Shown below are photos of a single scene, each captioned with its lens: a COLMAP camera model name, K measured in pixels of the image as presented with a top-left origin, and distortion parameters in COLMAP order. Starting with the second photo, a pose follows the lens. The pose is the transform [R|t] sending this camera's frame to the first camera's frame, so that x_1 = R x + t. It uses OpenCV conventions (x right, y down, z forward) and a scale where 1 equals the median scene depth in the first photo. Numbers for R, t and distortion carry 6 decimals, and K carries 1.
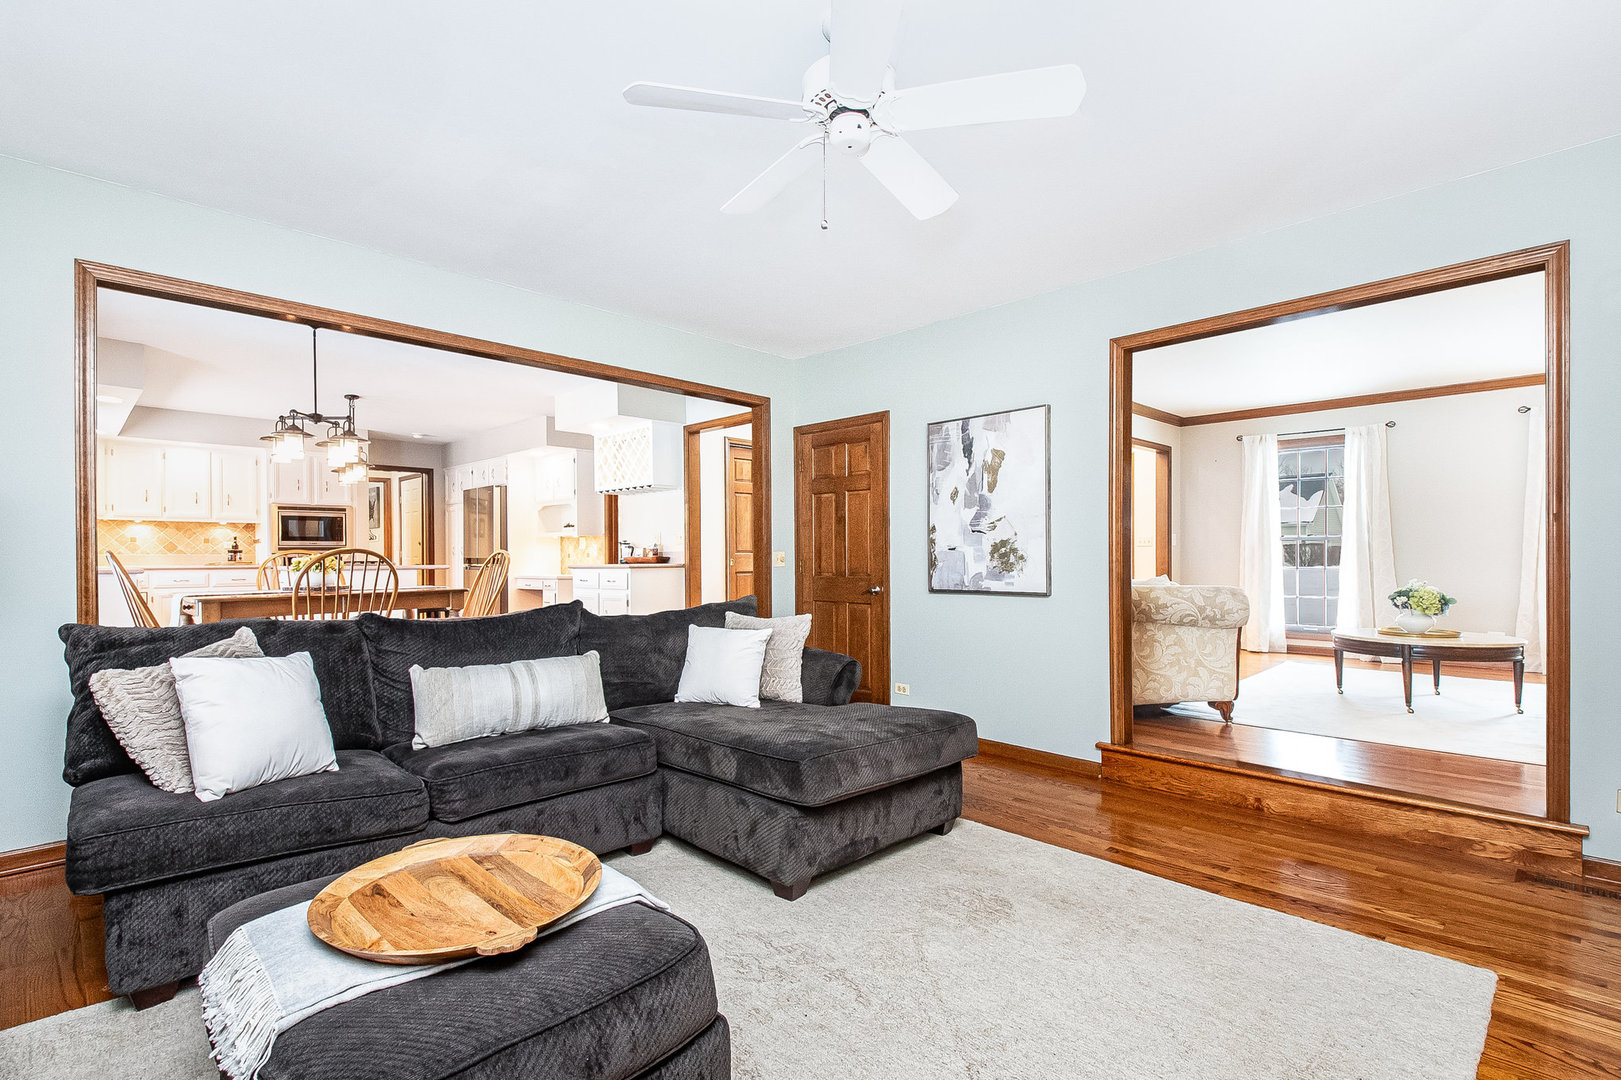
lens RADIAL K [[748.9, 0, 806.1], [0, 748.9, 566.3], [0, 0, 1]] dist [-0.000724, -0.000077]
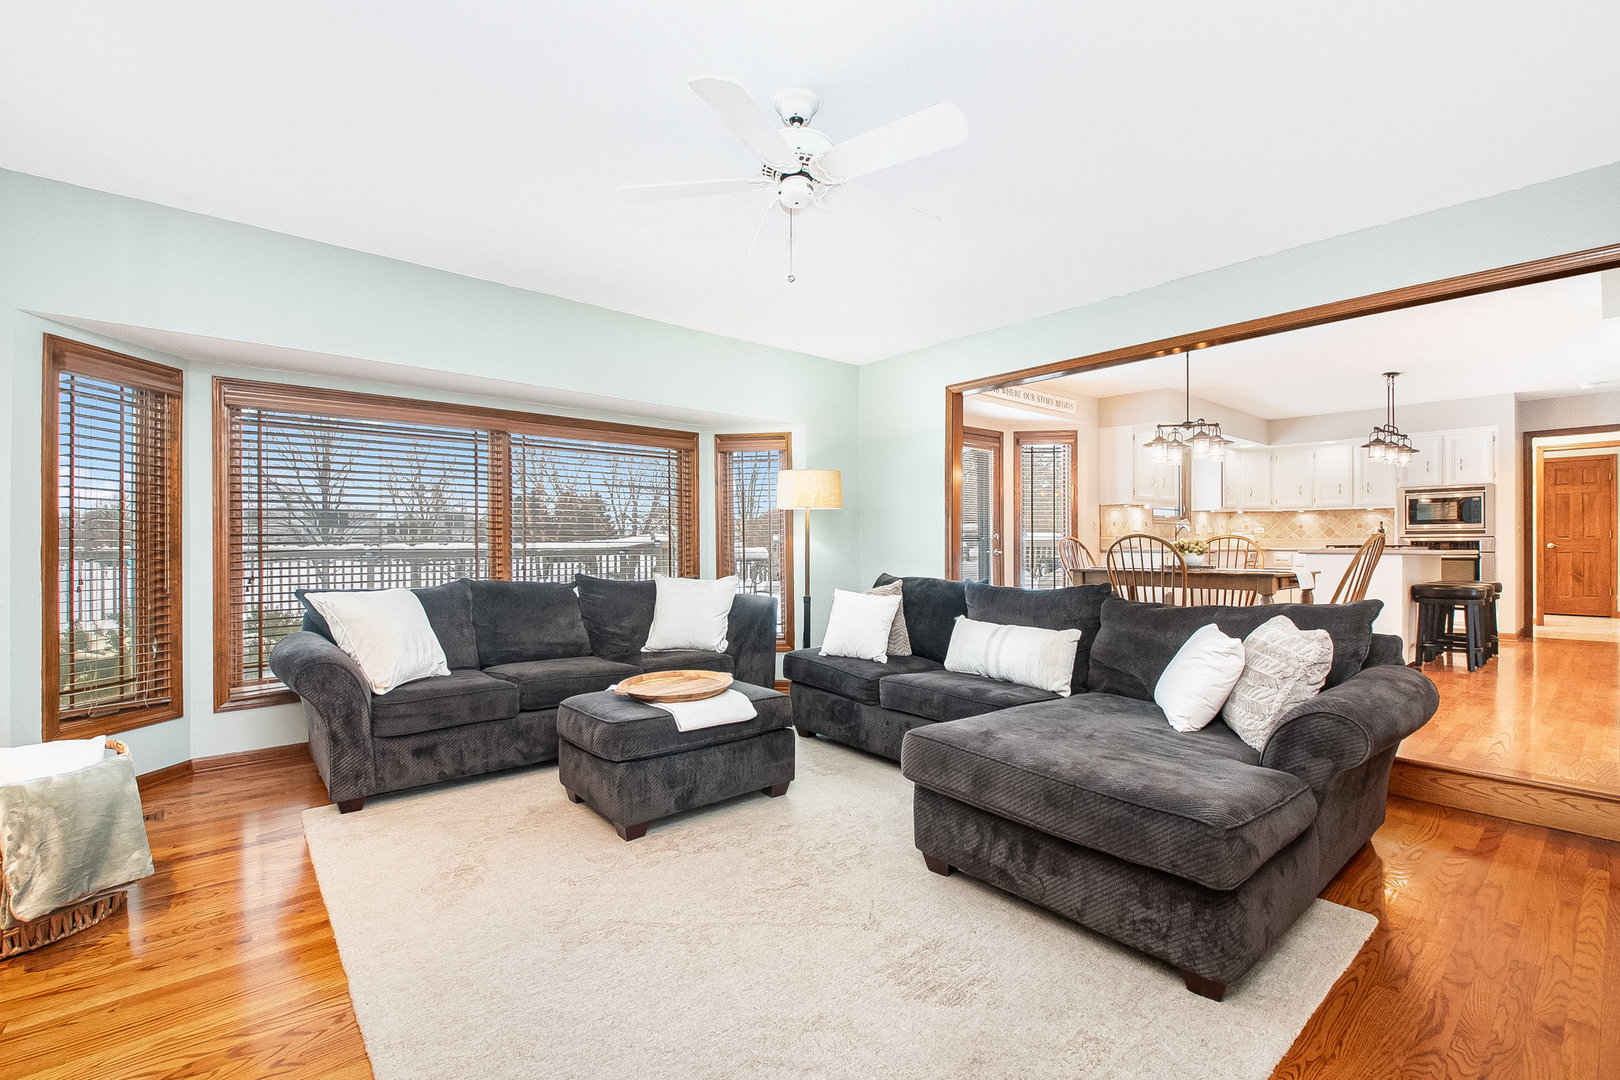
lens RADIAL K [[713.6, 0, 807.2], [0, 713.6, 545.8], [0, 0, 1]] dist [-0.015437, -0.000087]
pose [[-0.087264, 0.009051, -0.996144, 0.305816], [-0.012655, 0.999868, 0.010194, -0.004972], [0.996105, 0.013496, -0.087138, 0.282742]]
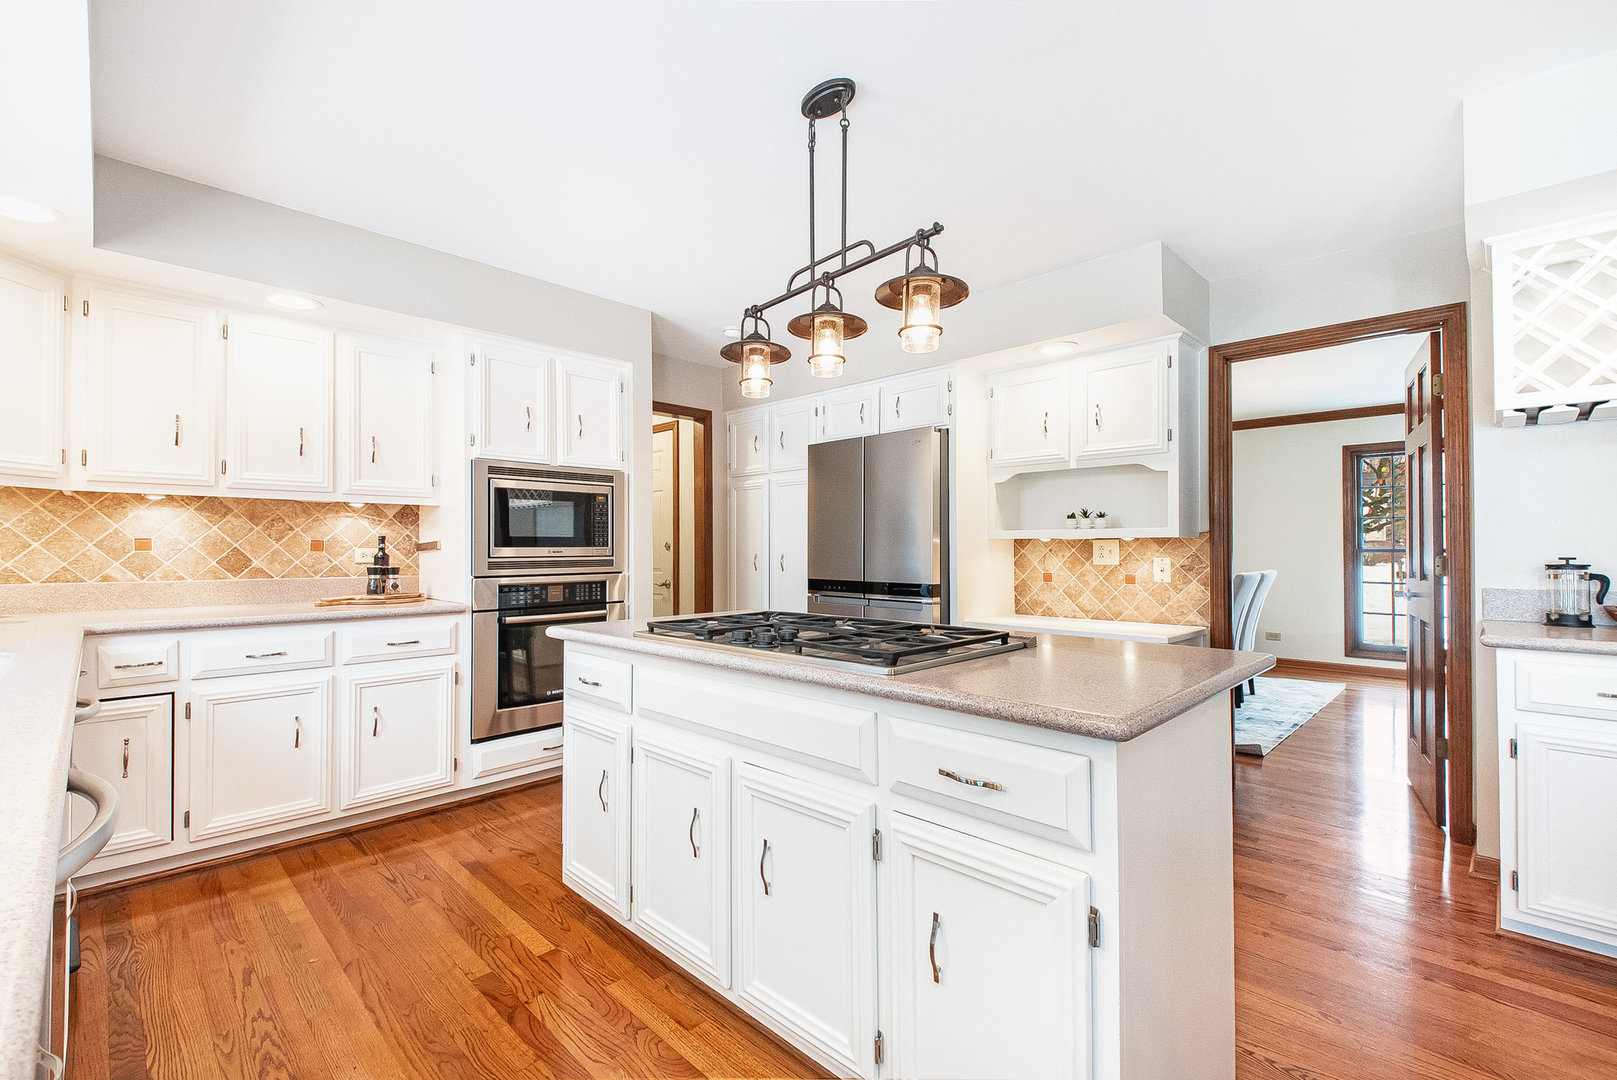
lens RADIAL K [[694.1, 0, 808.5], [0, 694.1, 540.0], [0, 0, 1]] dist [-0.000057, -0.000323]
pose [[0.999975, 0.004683, -0.005311, -0.516607], [-0.004812, 0.999687, -0.024559, -0.028880], [0.005195, 0.024584, 0.999684, 0.602193]]
